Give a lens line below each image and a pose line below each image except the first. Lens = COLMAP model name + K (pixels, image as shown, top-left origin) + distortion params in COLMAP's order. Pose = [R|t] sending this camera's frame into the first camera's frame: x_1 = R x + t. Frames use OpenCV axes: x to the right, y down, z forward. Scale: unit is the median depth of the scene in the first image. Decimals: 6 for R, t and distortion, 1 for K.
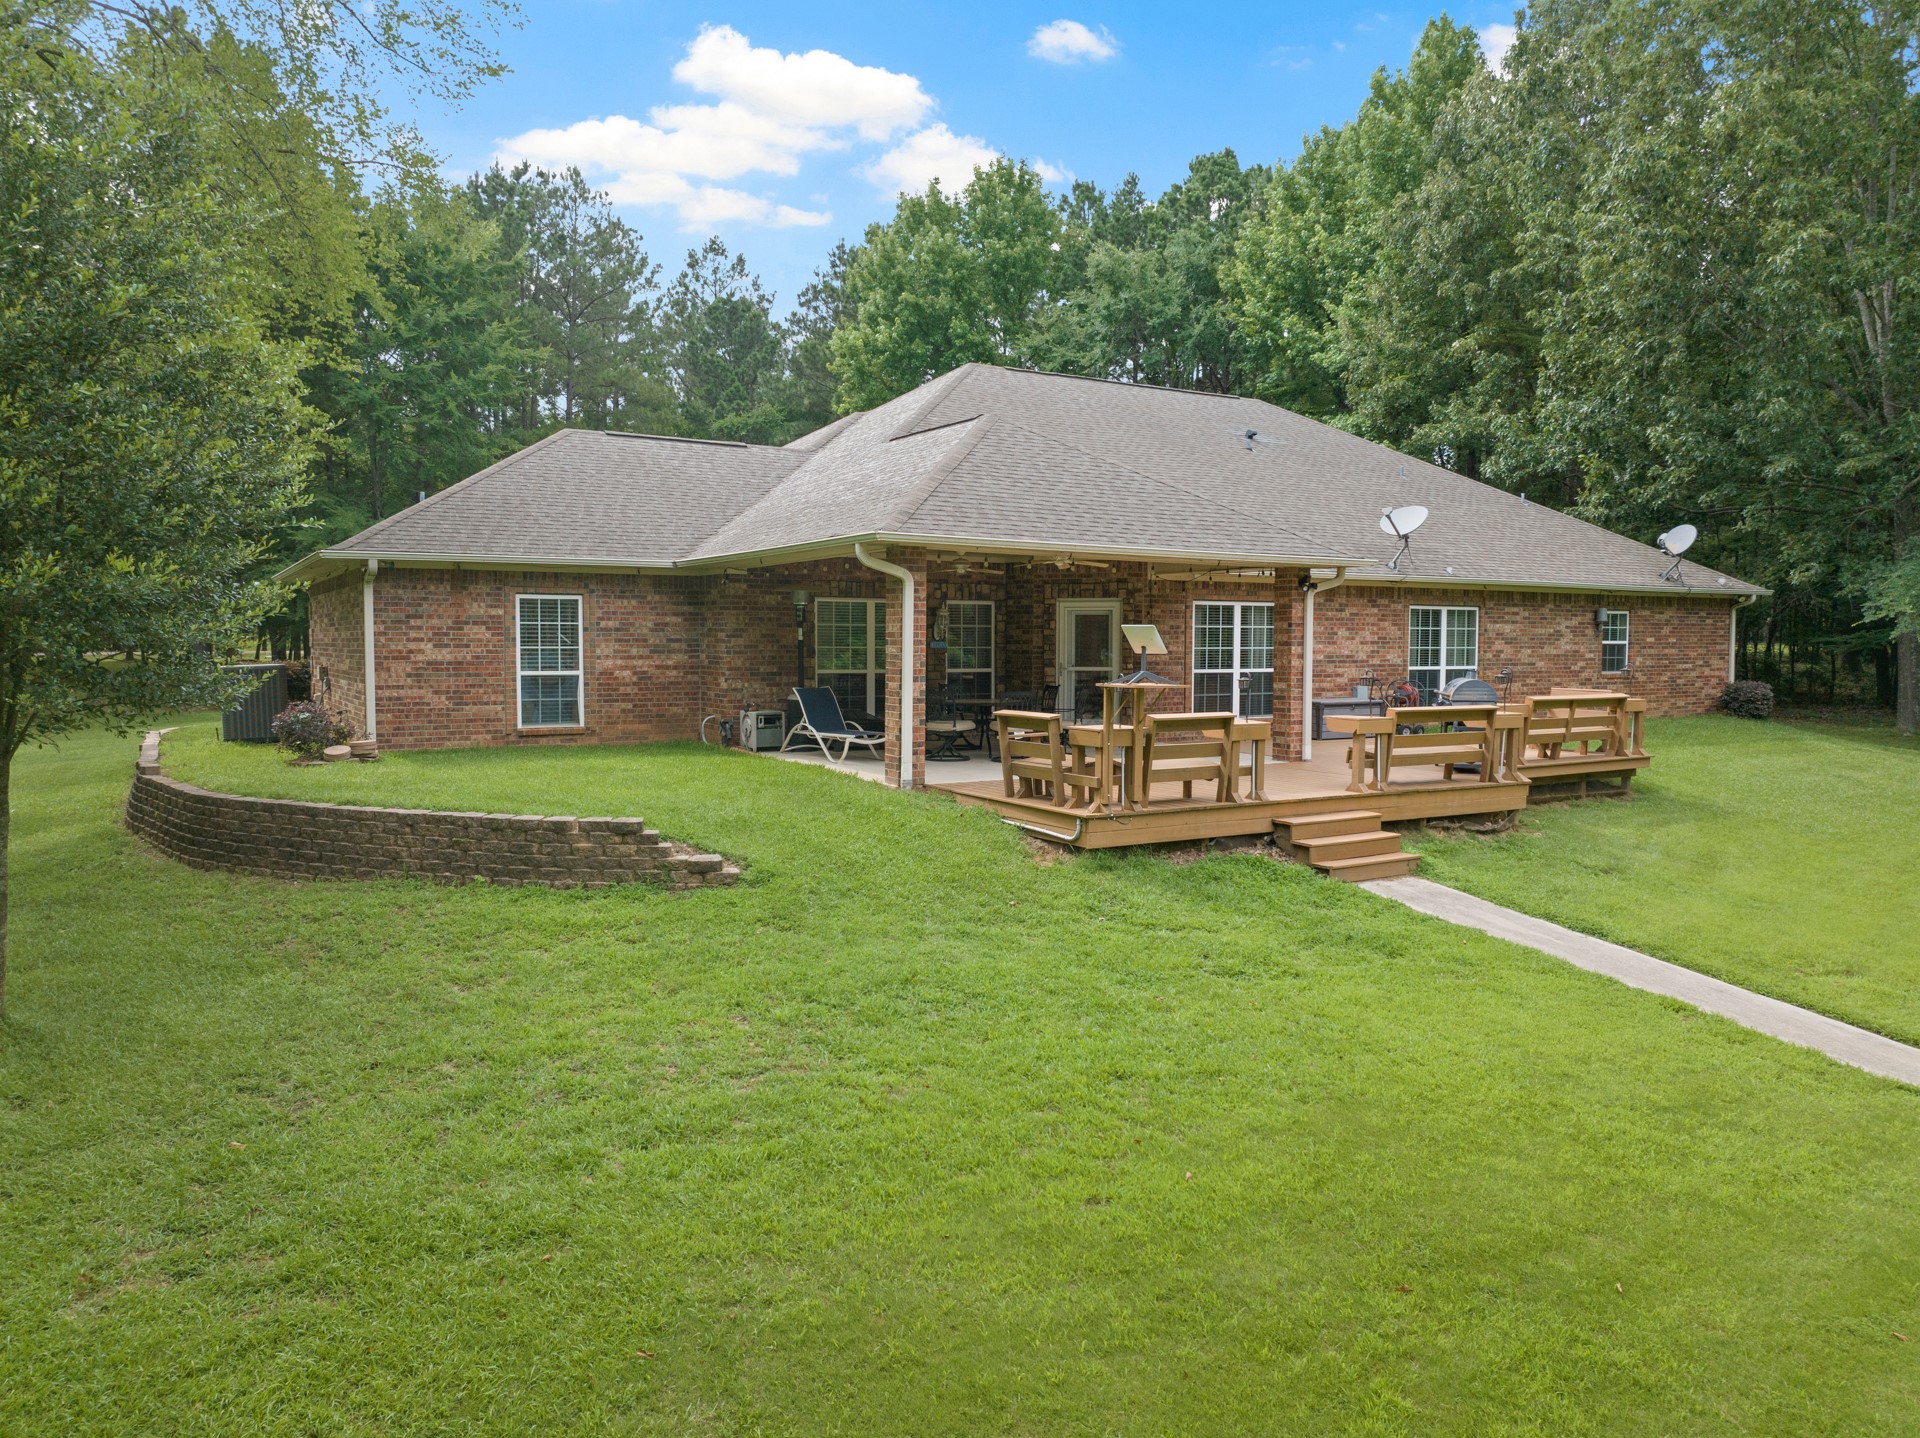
lens RADIAL K [[1347.0, 0, 964.4], [0, 1347.0, 728.2], [0, 0, 1]] dist [-0.031732, -0.012004]
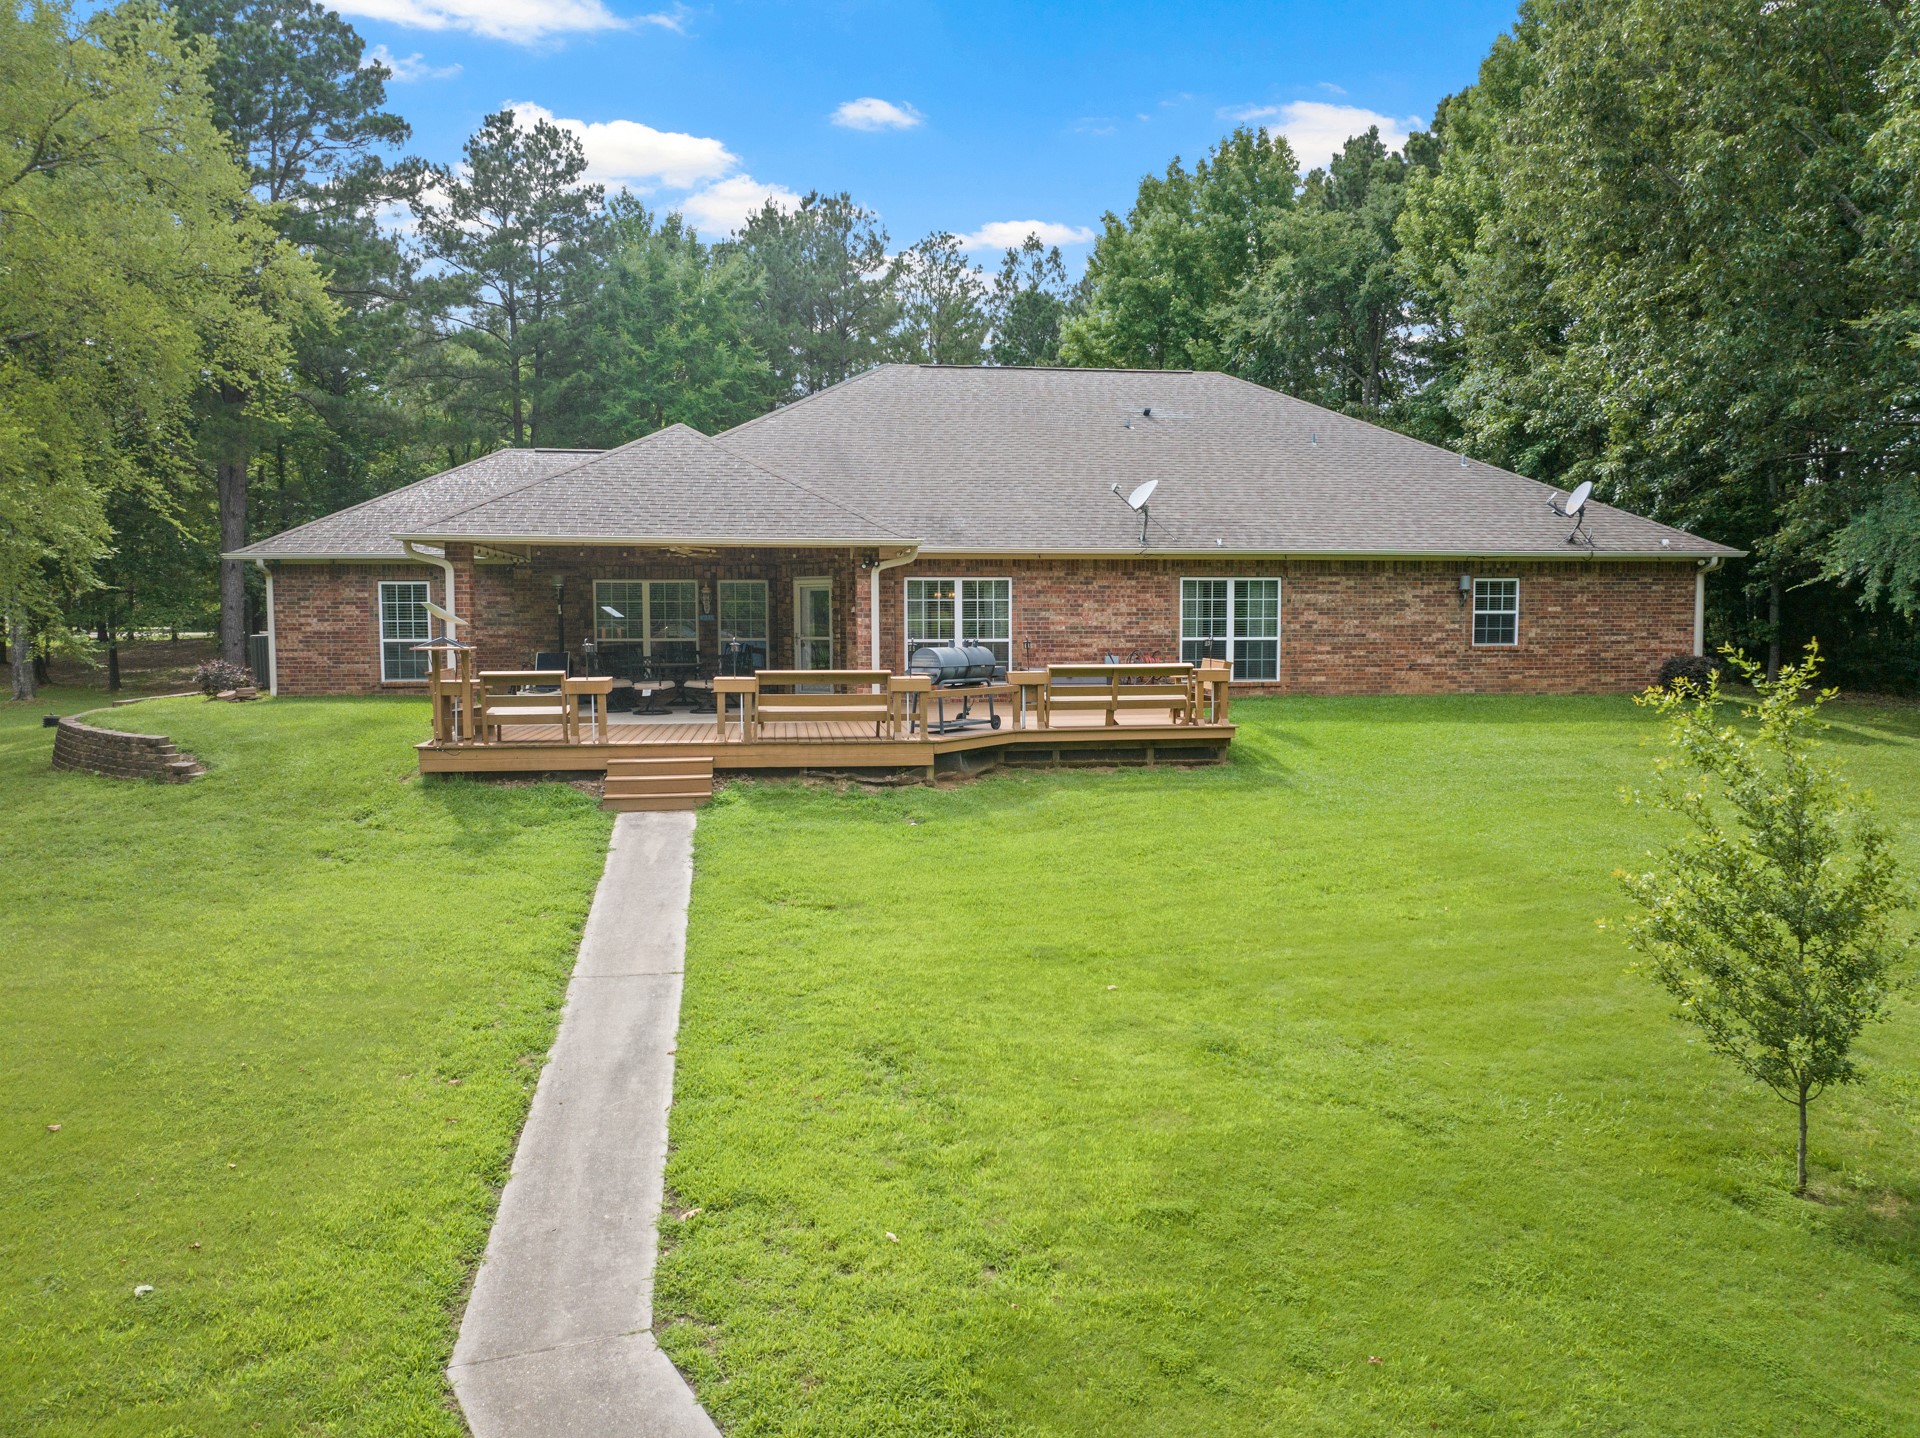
lens RADIAL K [[1347.0, 0, 959.5], [0, 1347.0, 720.5], [0, 0, 1]] dist [-0.031732, -0.012004]
pose [[0.920009, 0.026316, -0.391013, 0.615538], [-0.020817, 0.999616, 0.018294, 0.002139], [0.391344, -0.008691, 0.920204, -0.004534]]
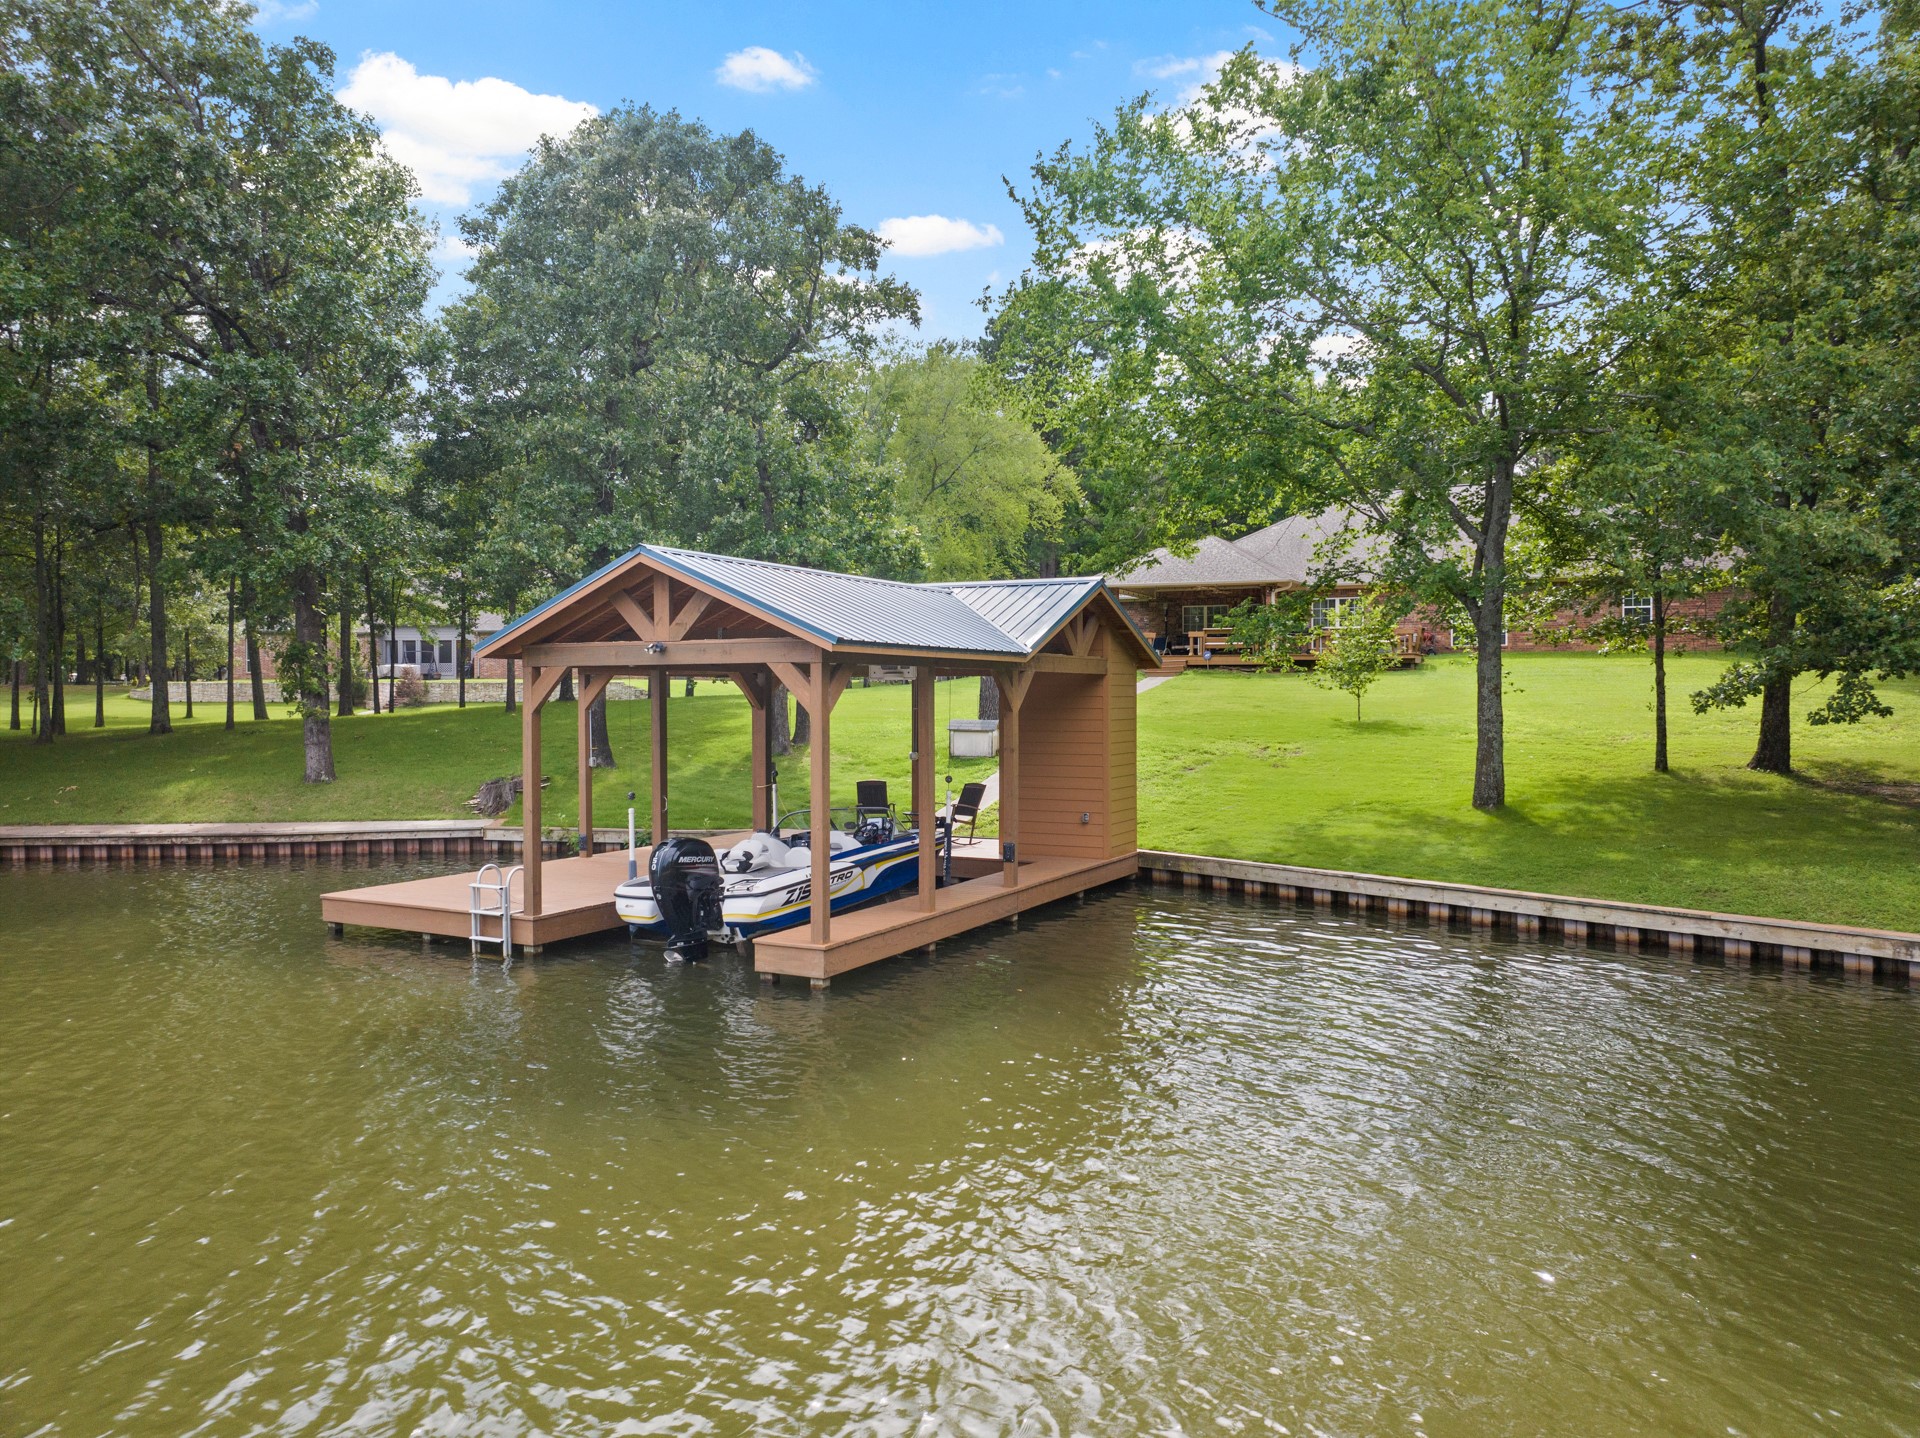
lens RADIAL K [[1347.0, 0, 957.2], [0, 1347.0, 721.7], [0, 0, 1]] dist [-0.031732, -0.012004]
pose [[0.558065, 0.007628, -0.829762, 1.741369], [-0.043029, 0.998878, -0.019757, 0.195286], [0.828681, 0.046730, 0.557767, -0.823068]]
